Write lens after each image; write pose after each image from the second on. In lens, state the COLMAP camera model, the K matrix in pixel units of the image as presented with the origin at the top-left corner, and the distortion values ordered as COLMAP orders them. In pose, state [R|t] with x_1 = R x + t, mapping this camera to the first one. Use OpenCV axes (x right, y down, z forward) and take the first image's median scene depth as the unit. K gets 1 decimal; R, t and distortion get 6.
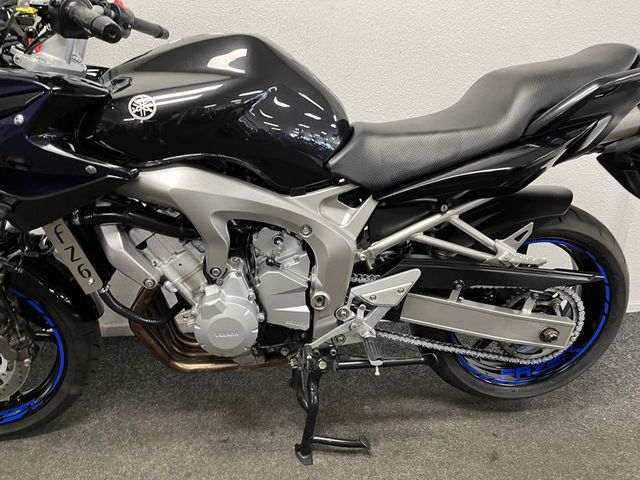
lens RADIAL K [[473.5, 0, 320.0], [0, 473.5, 240.0], [0, 0, 1]] dist [0.080093, -0.098976]
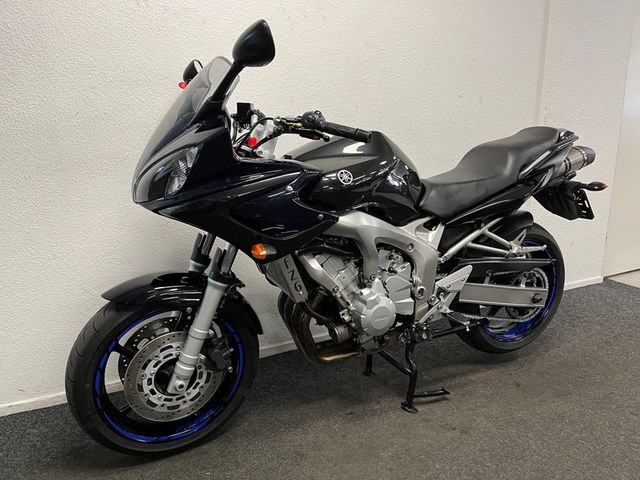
lens RADIAL K [[473.5, 0, 320.0], [0, 473.5, 240.0], [0, 0, 1]] dist [0.080093, -0.098976]
pose [[0.946262, -0.102338, 0.306782, -0.760295], [0.141167, 0.984173, -0.107120, 0.079116], [-0.290964, 0.144672, 0.945733, -0.387442]]
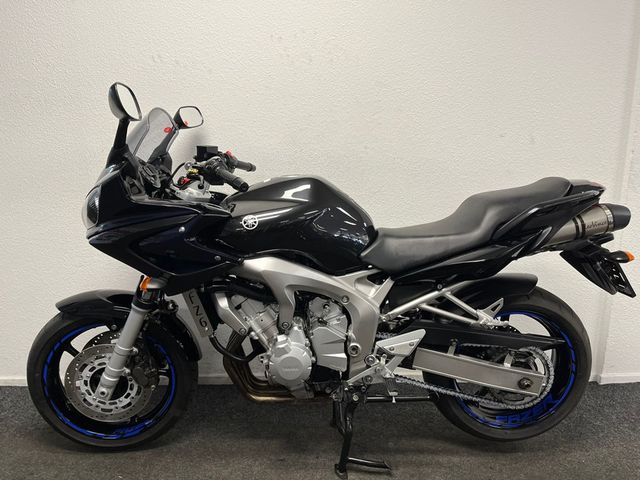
lens RADIAL K [[473.5, 0, 320.0], [0, 473.5, 240.0], [0, 0, 1]] dist [0.080093, -0.098976]
pose [[0.996576, 0.010996, -0.081943, 0.011073], [-0.025165, 0.984433, -0.173950, 0.054321], [0.078755, 0.175417, 0.981339, -0.475548]]
